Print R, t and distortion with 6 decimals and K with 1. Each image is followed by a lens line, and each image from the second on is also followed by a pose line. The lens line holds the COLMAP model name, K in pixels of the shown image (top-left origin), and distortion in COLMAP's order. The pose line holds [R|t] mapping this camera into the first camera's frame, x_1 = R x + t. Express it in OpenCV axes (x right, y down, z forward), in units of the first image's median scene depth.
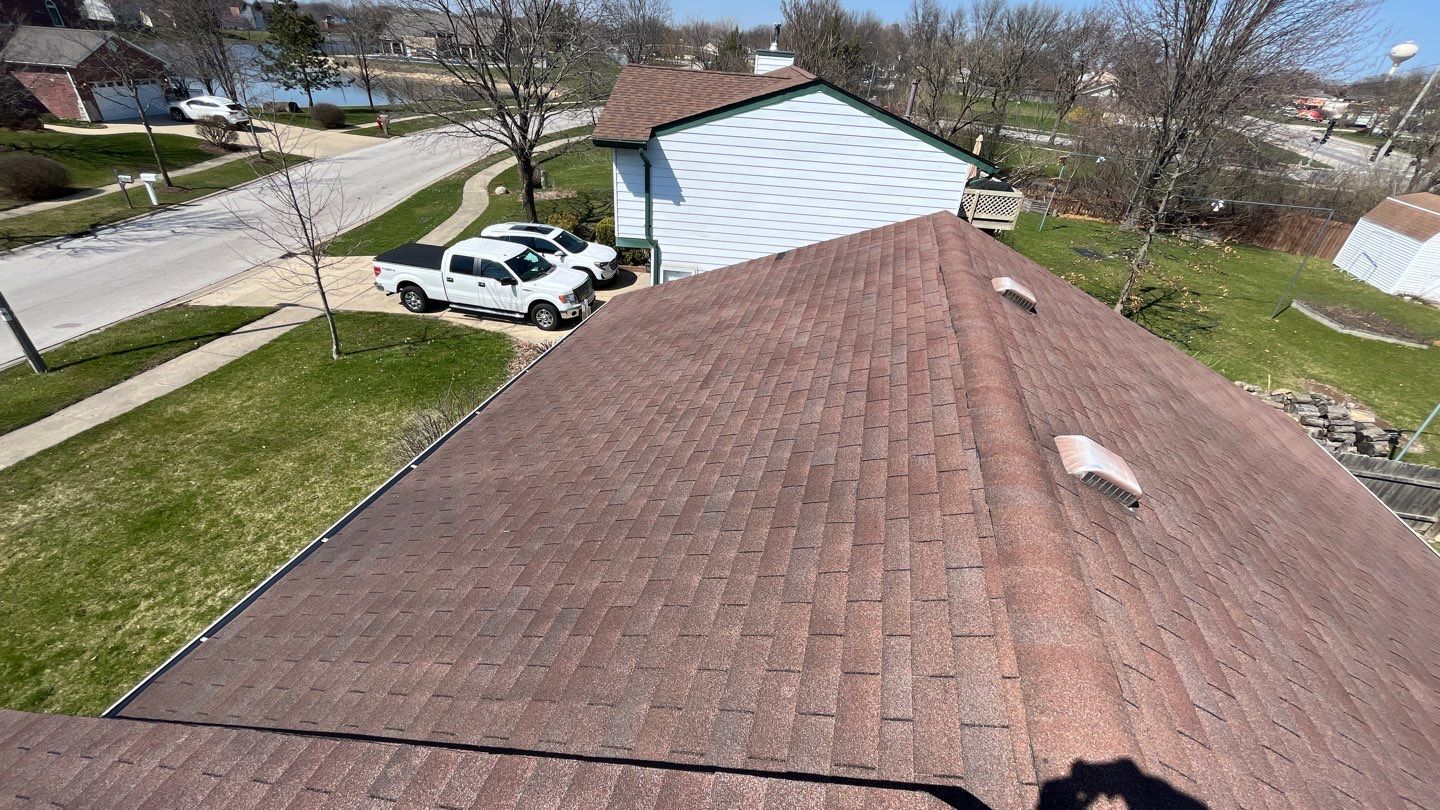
lens RADIAL K [[584.7, 0, 717.8], [0, 584.7, 403.3], [0, 0, 1]] dist [-0.002840, -0.000107]
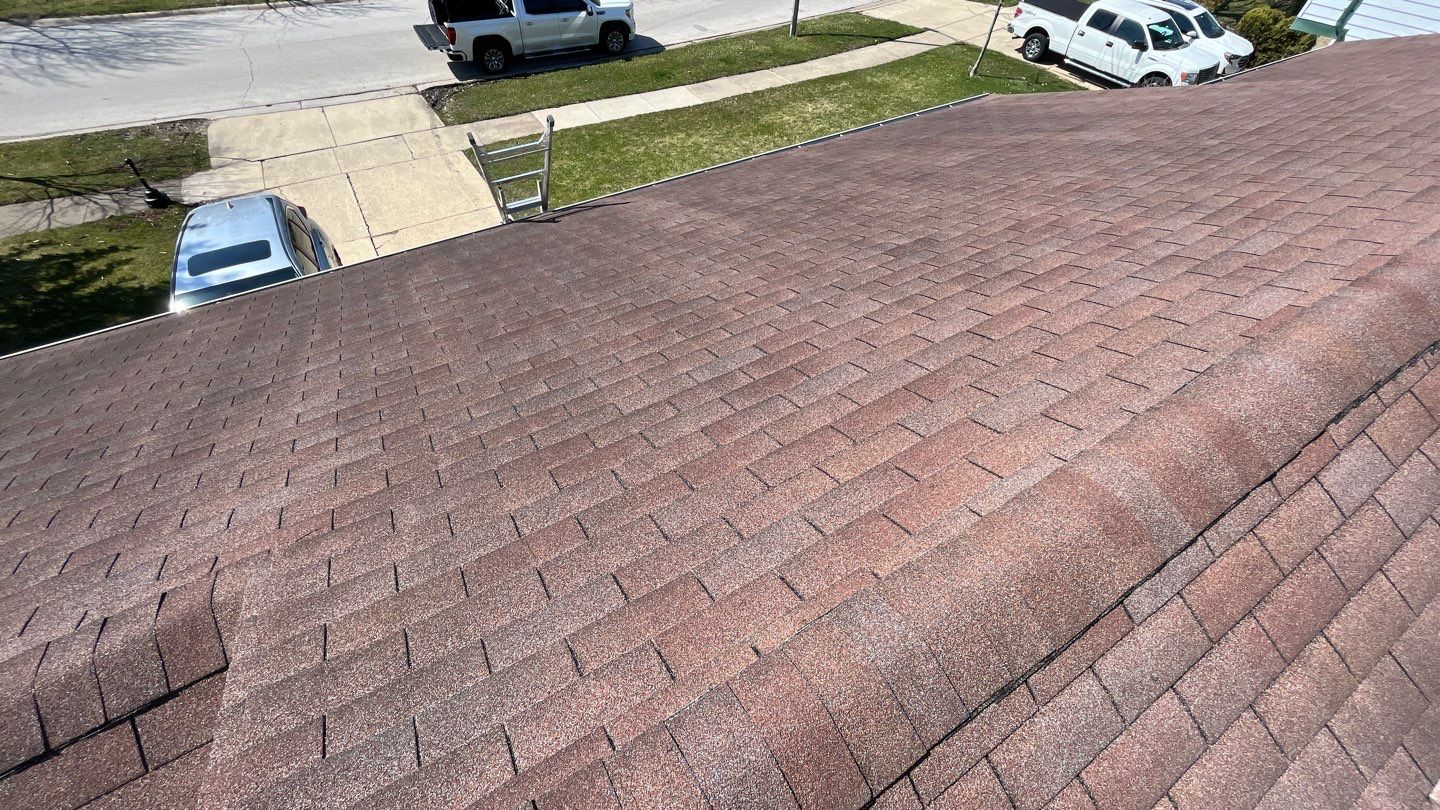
lens RADIAL K [[584.7, 0, 717.8], [0, 584.7, 403.3], [0, 0, 1]] dist [-0.002840, -0.000107]
pose [[0.721387, 0.507641, -0.471065, -0.083094], [-0.359731, 0.855917, 0.371483, 0.223129], [0.591772, -0.098527, 0.800061, -0.350597]]
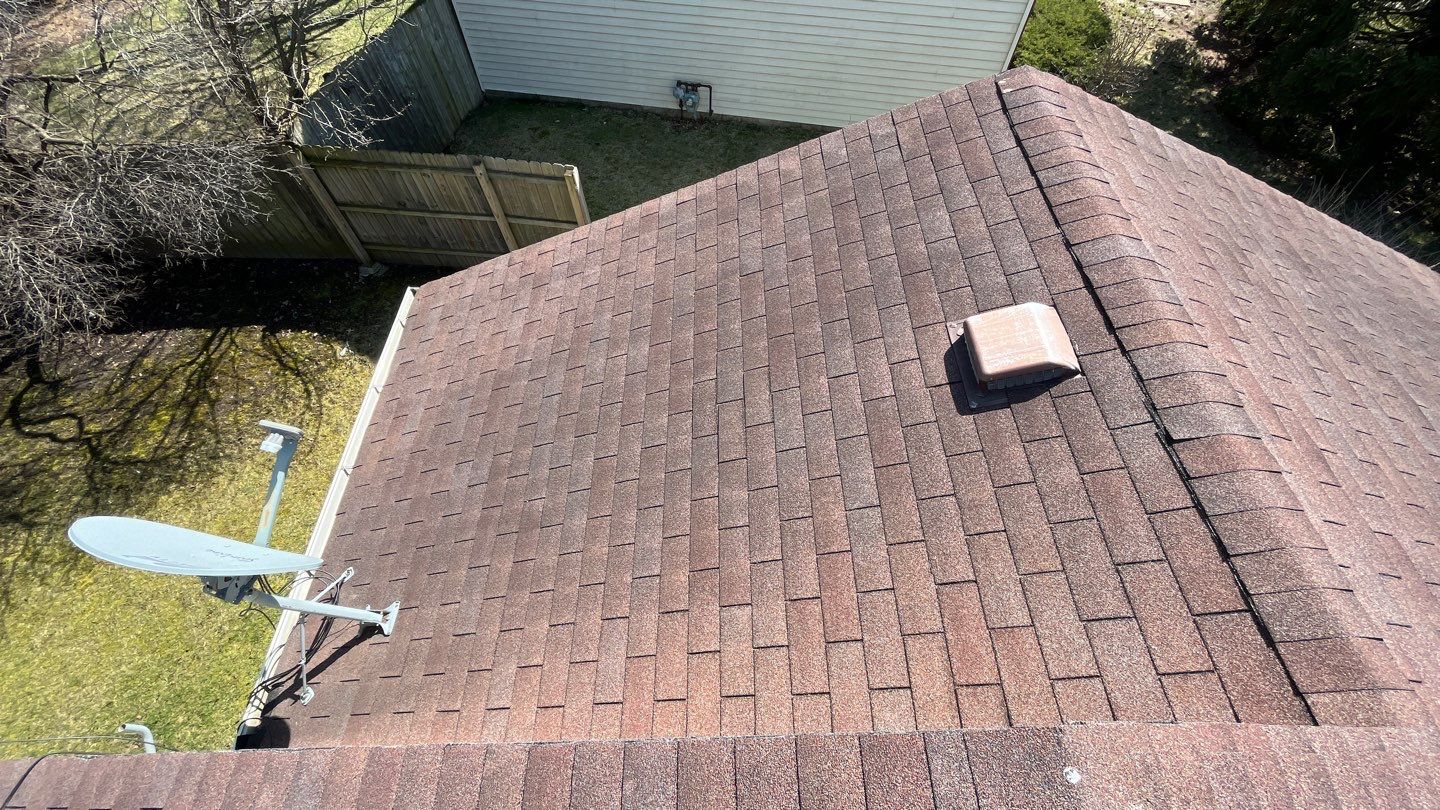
lens RADIAL K [[584.7, 0, 717.8], [0, 584.7, 403.3], [0, 0, 1]] dist [-0.002840, -0.000107]
pose [[-0.961926, 0.193565, -0.192951, -0.056194], [-0.185831, 0.054465, 0.981071, 0.248218], [0.200410, 0.979574, -0.016421, -0.399952]]
